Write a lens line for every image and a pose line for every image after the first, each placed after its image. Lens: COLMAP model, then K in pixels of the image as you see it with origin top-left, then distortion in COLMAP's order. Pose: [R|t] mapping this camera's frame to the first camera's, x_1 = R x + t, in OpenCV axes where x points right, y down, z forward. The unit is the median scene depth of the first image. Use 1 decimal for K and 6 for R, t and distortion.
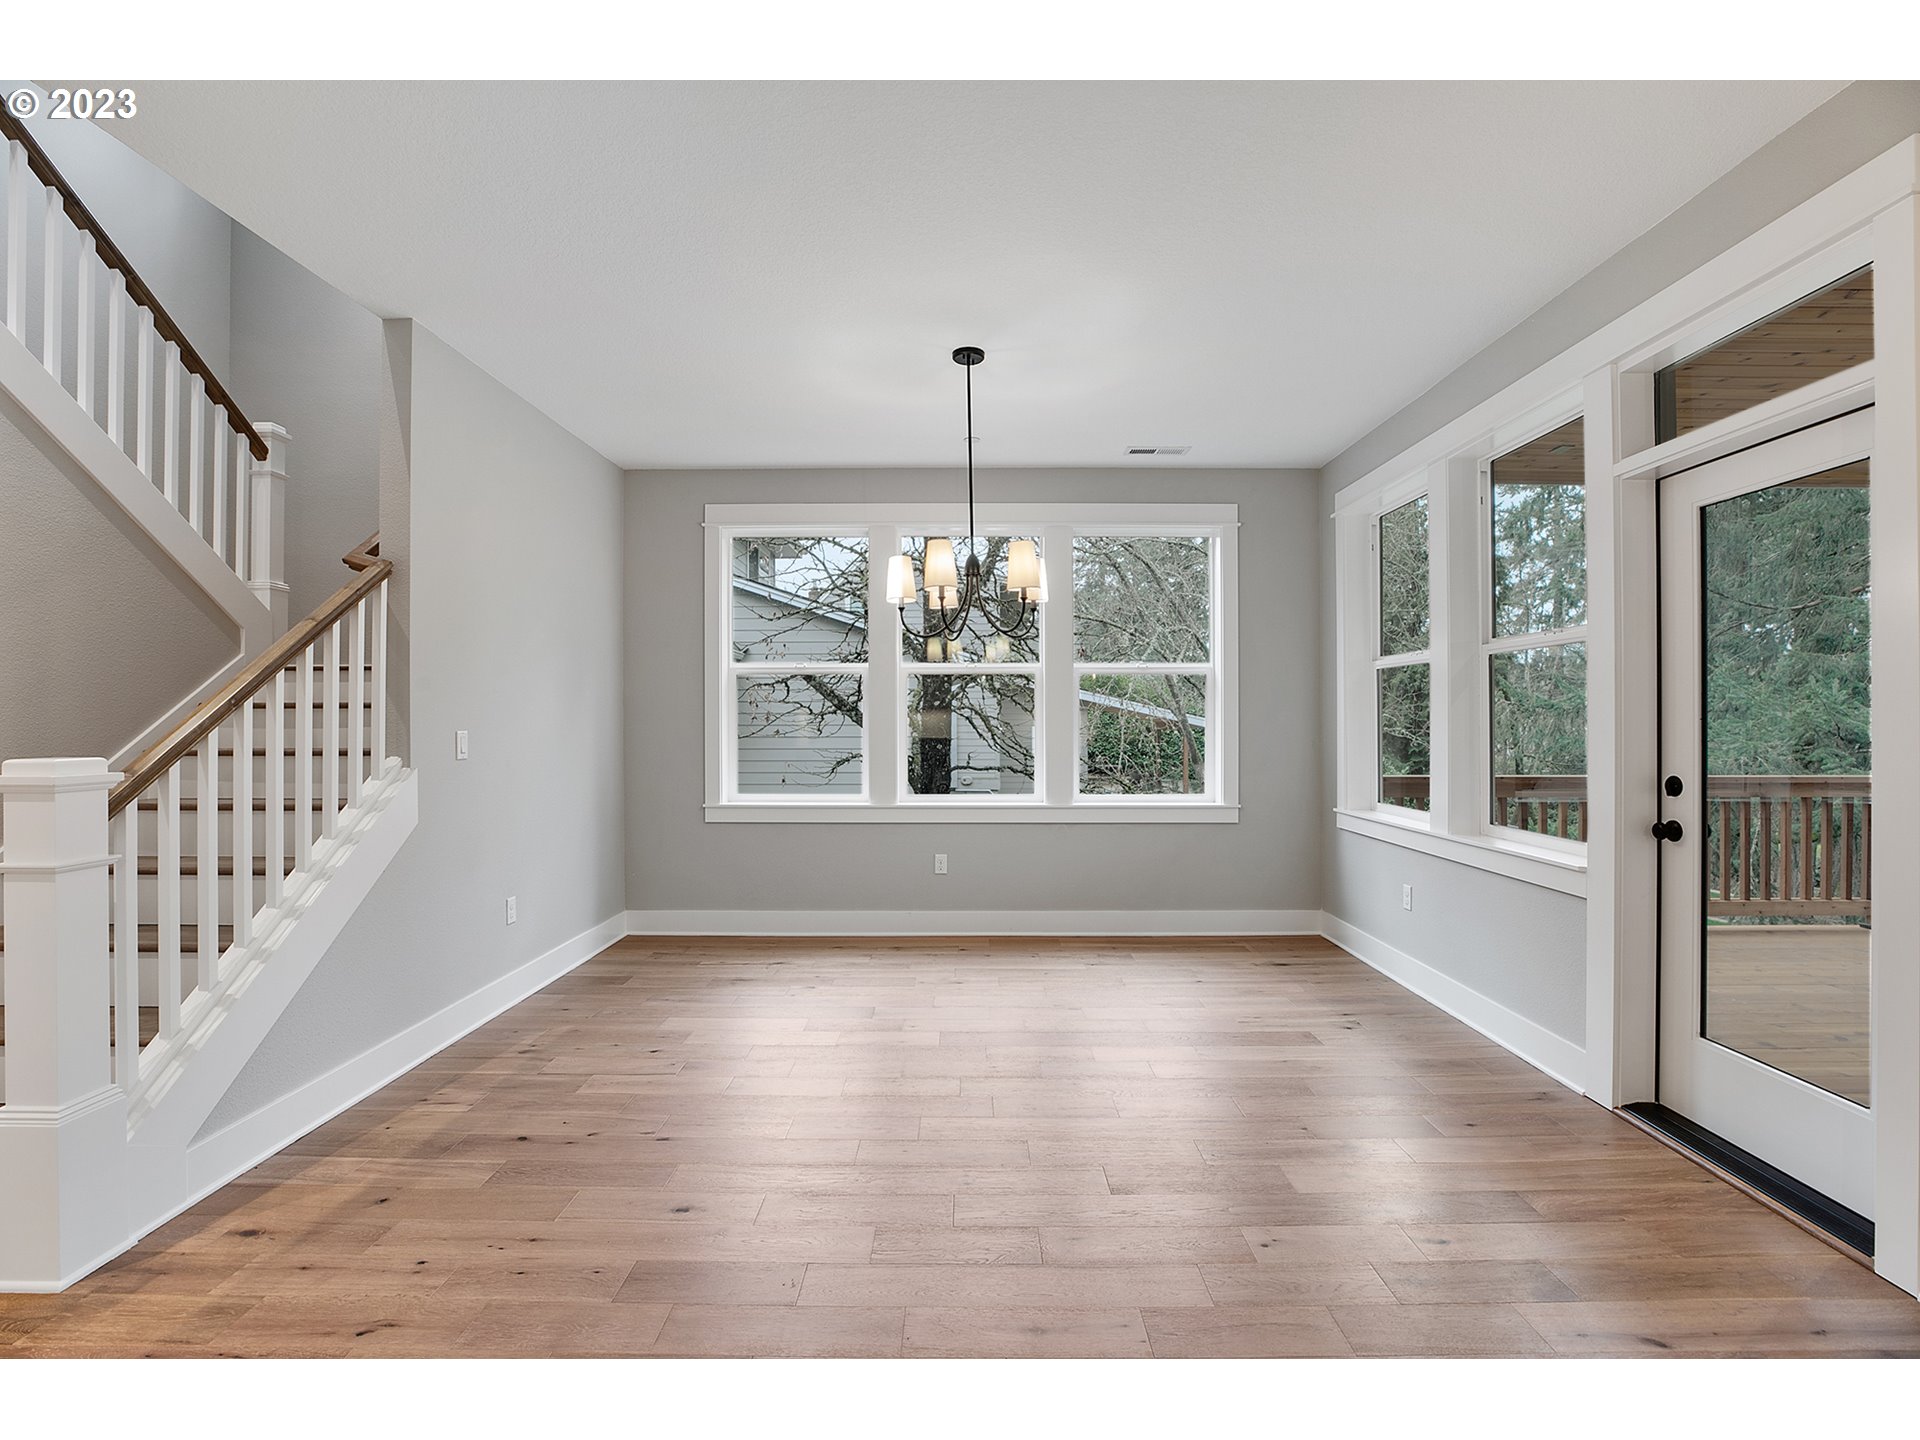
lens RADIAL K [[883.0, 0, 958.9], [0, 883.0, 719.2], [0, 0, 1]] dist [-0.031821, 0.014726]
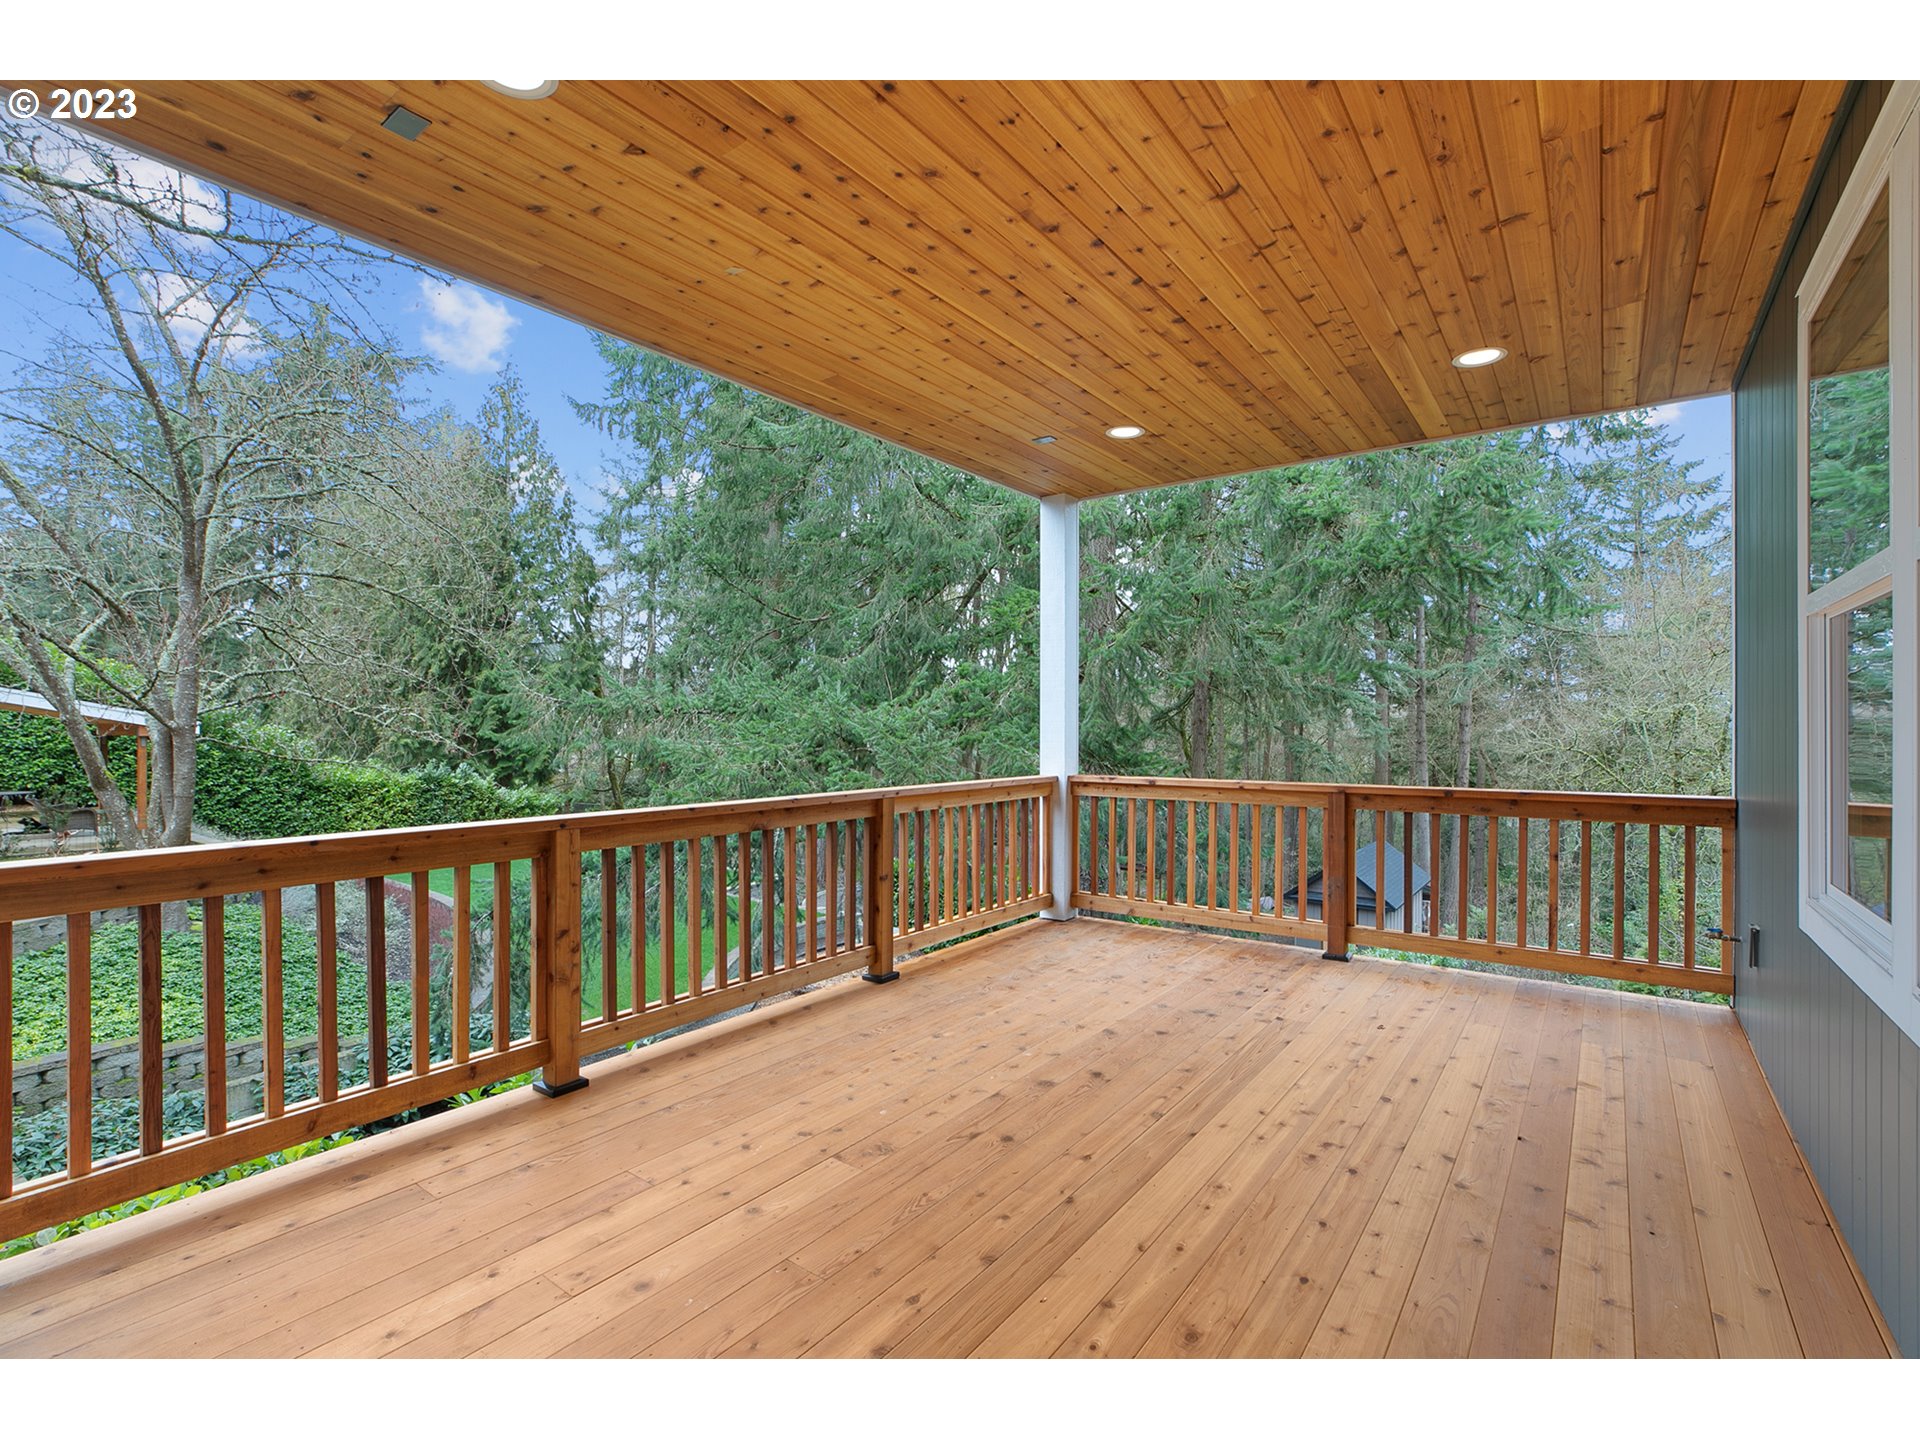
lens RADIAL K [[883.0, 0, 958.9], [0, 883.0, 719.2], [0, 0, 1]] dist [-0.031821, 0.014726]
pose [[0.598072, 0.017412, 0.801254, 0.267866], [-0.016068, 0.999824, -0.009734, 0.005182], [-0.801282, -0.007052, 0.598246, 0.270027]]
